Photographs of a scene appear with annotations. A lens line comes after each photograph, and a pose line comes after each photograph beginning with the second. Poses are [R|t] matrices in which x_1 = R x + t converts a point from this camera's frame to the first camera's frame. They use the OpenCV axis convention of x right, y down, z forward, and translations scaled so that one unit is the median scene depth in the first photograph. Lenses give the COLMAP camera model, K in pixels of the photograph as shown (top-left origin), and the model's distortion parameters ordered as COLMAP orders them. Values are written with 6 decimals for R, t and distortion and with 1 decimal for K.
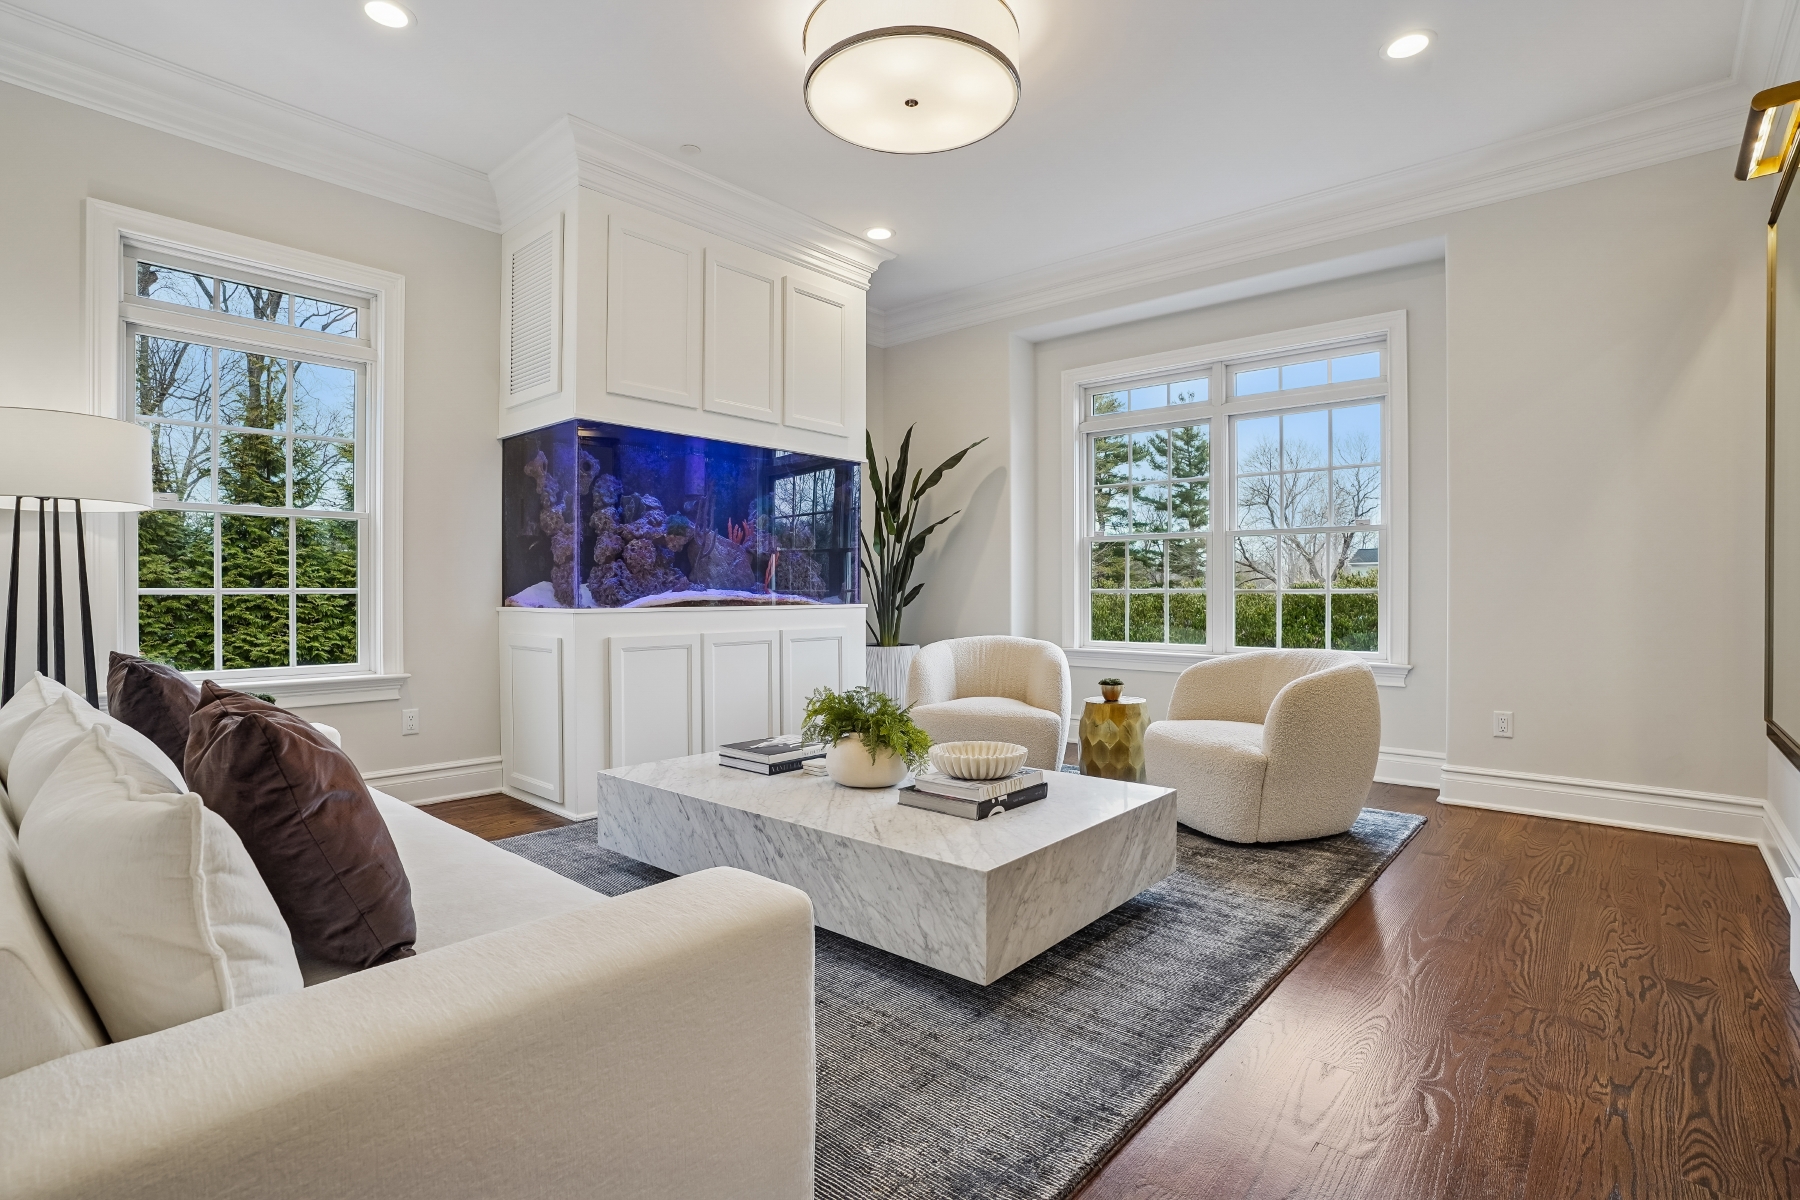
lens RADIAL K [[868.3, 0, 906.4], [0, 868.3, 595.5], [0, 0, 1]] dist [-0.050837, 0.017670]
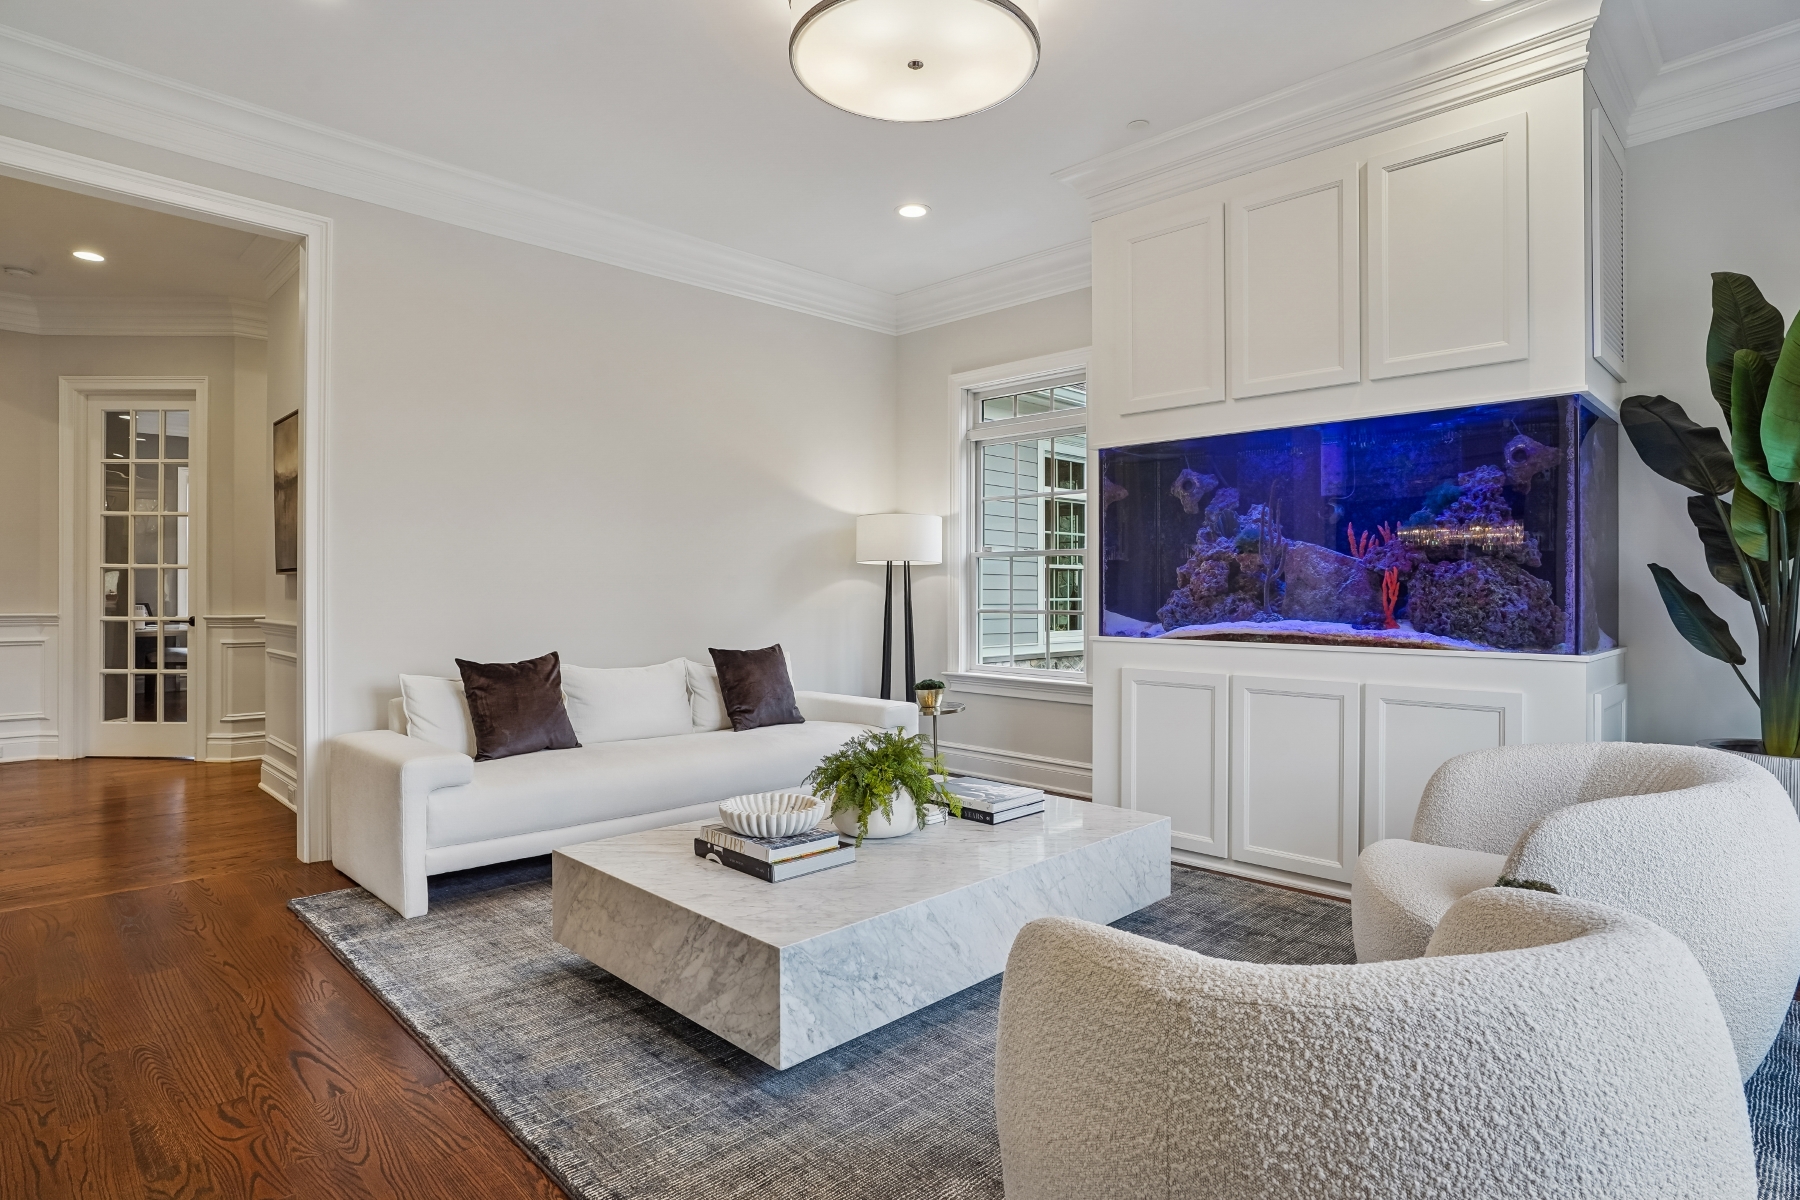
lens RADIAL K [[963.2, 0, 900.7], [0, 963.2, 593.0], [0, 0, 1]] dist [-0.041875, 0.016390]
pose [[-0.077353, 0.004823, -0.996992, 0.769888], [-0.010220, 0.999932, 0.005630, -0.038956], [0.996951, 0.010625, -0.077299, 0.851299]]
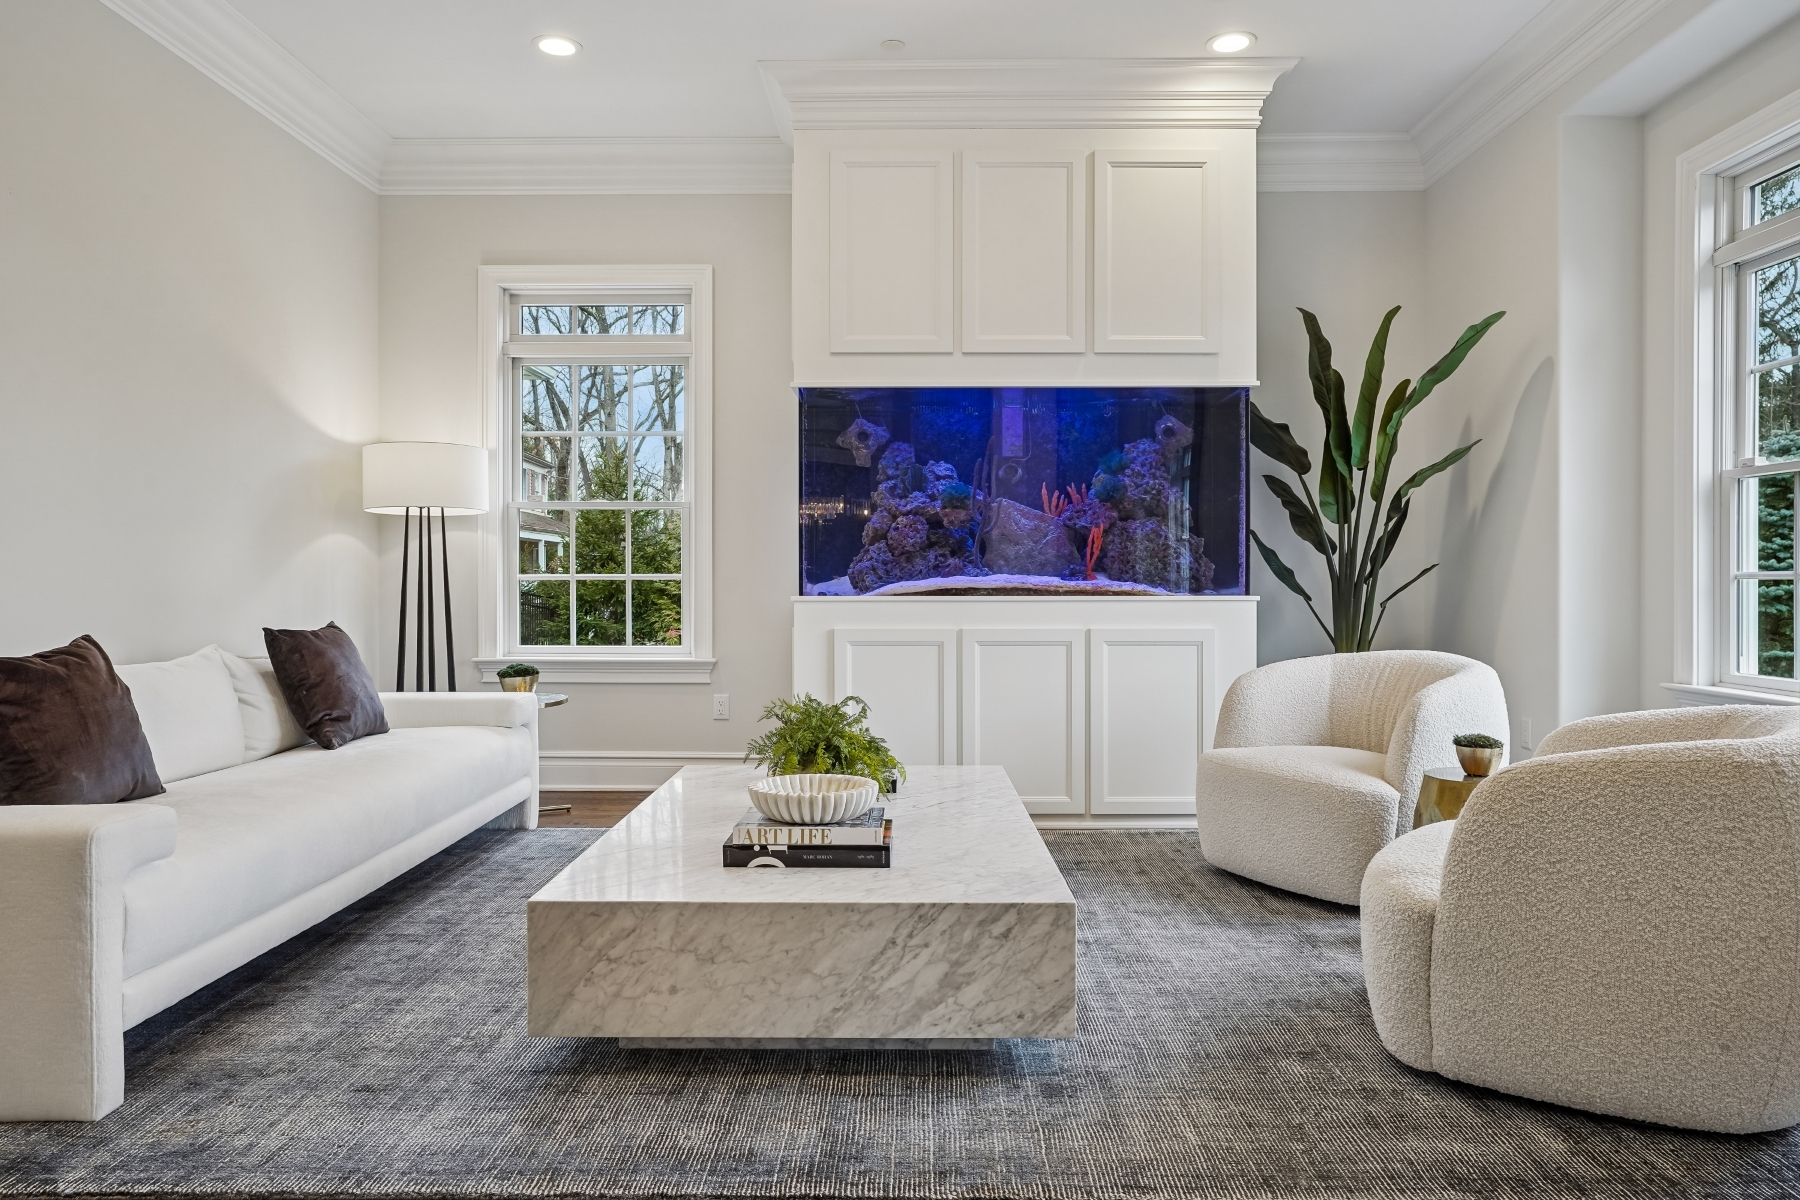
lens RADIAL K [[1164.3, 0, 911.0], [0, 1164.3, 596.7], [0, 0, 1]] dist [-0.020798, 0.023587]
pose [[0.648538, 0.011850, -0.761090, 0.634601], [-0.005321, 0.999925, 0.011034, 0.002153], [0.761163, -0.003106, 0.648553, 0.286602]]
